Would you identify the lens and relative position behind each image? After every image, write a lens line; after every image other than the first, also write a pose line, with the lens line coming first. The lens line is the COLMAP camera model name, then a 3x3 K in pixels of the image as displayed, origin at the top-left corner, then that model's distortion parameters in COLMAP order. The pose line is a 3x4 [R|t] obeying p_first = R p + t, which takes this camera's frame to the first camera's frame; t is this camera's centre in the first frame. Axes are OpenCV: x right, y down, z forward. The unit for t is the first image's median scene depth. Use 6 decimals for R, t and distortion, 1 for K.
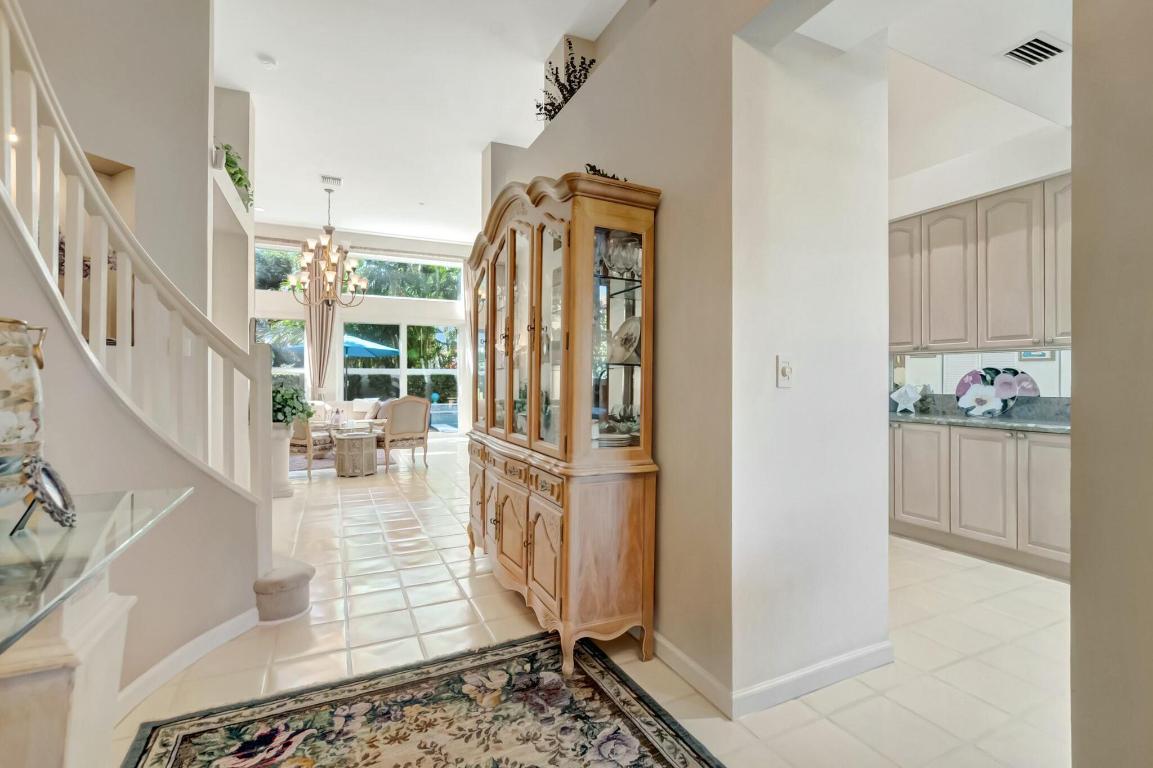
lens RADIAL K [[522.3, 0, 580.6], [0, 522.3, 377.8], [0, 0, 1]] dist [-0.007296, -0.000246]
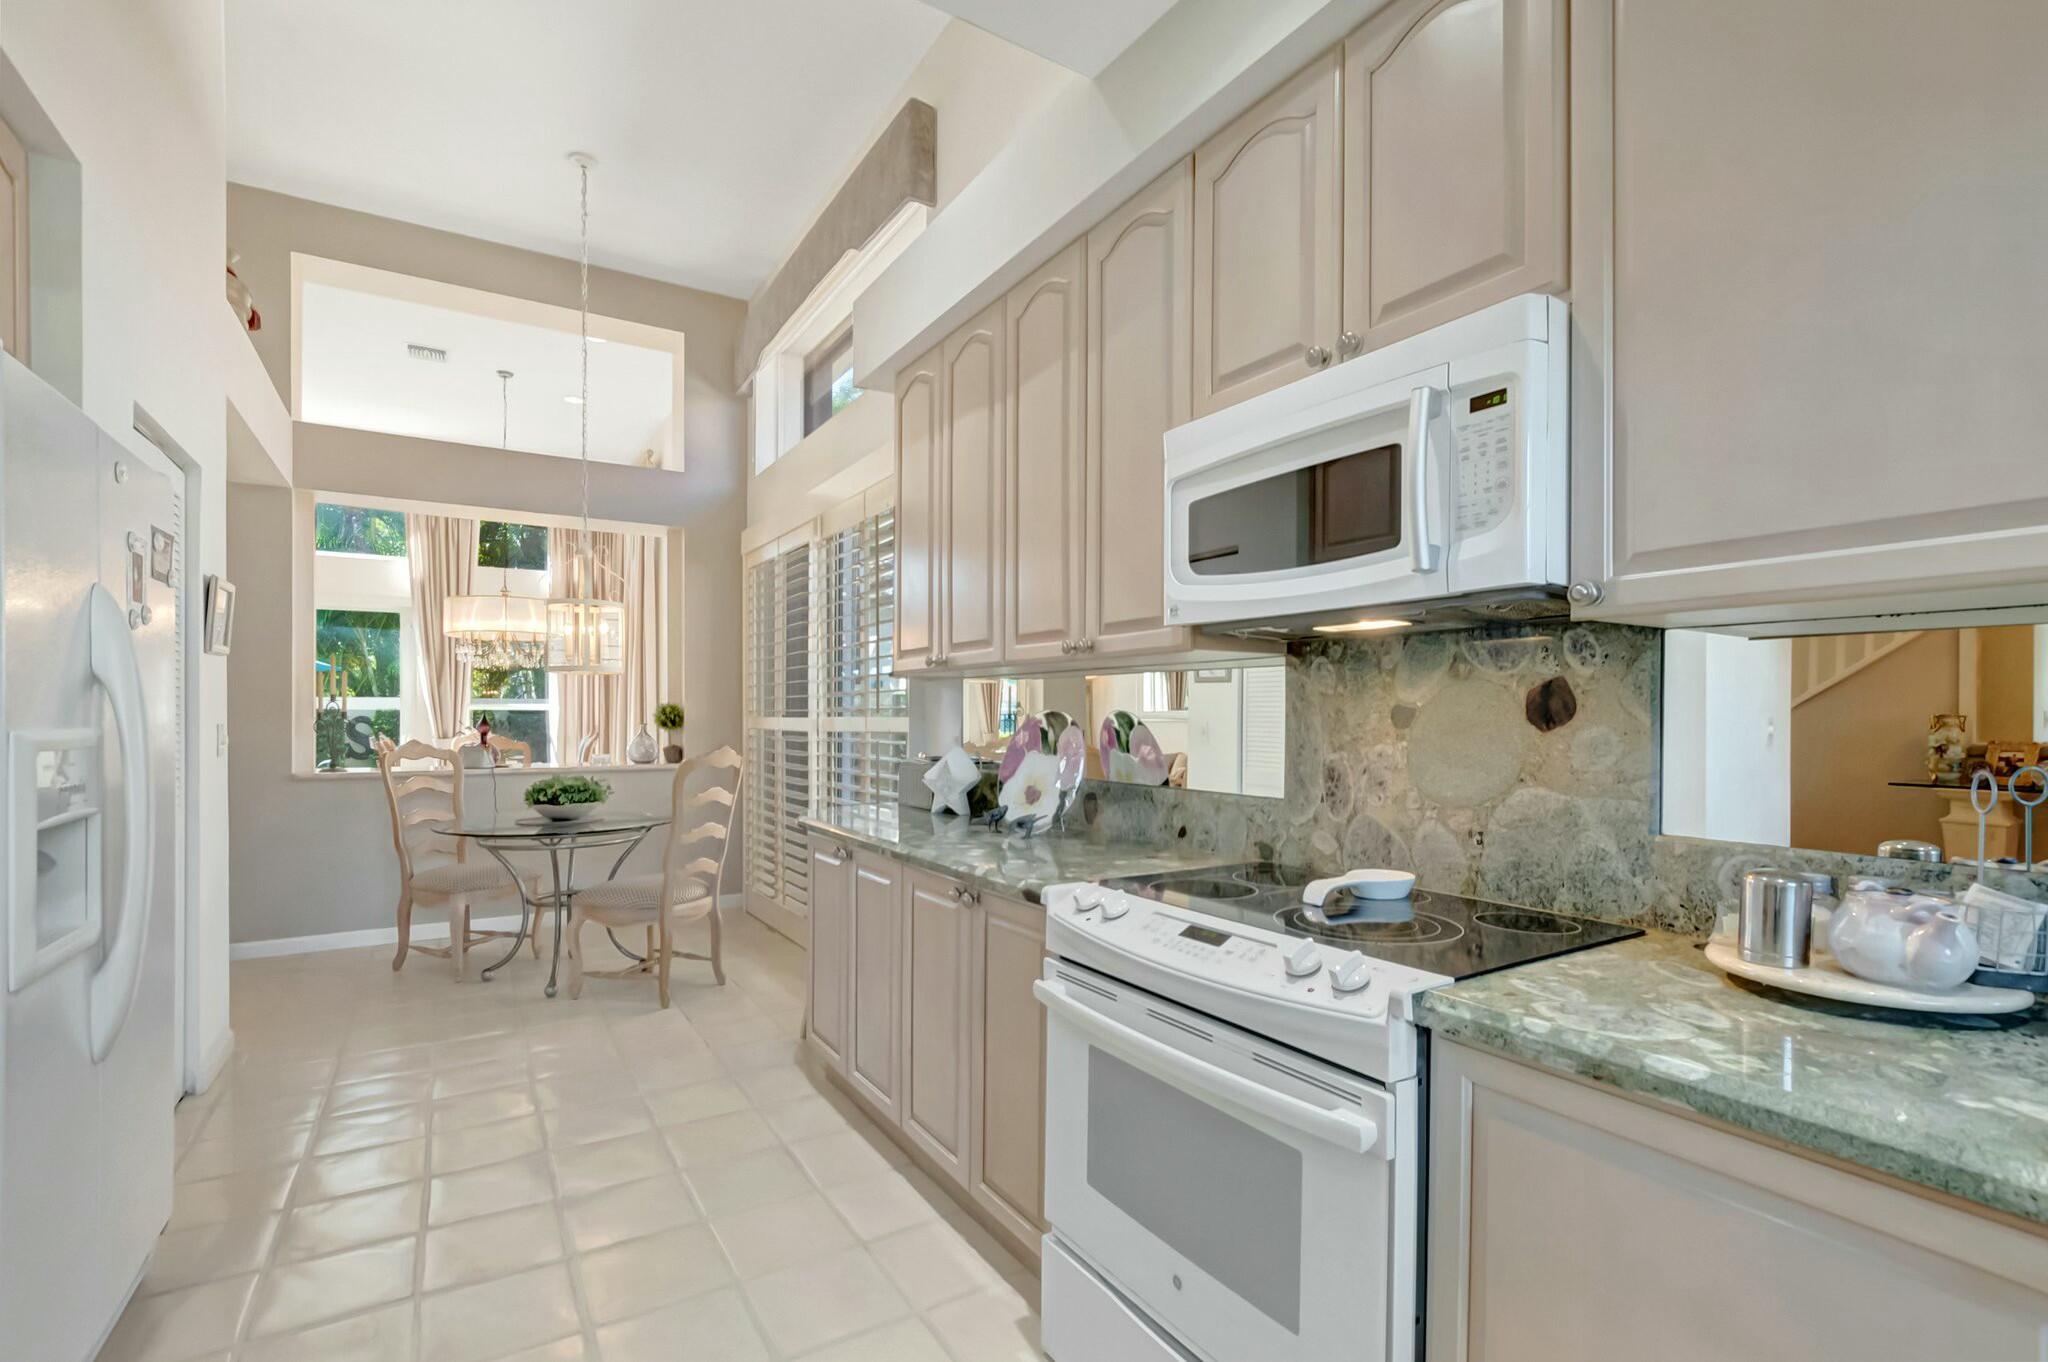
lens RADIAL K [[927.8, 0, 1029.2], [0, 927.8, 729.1], [0, 0, 1]] dist [-0.007296, -0.000246]
pose [[0.995112, 0.000900, 0.098753, 0.267847], [-0.002511, 0.999866, 0.016189, -0.006604], [-0.098725, -0.016358, 0.994980, 0.106557]]
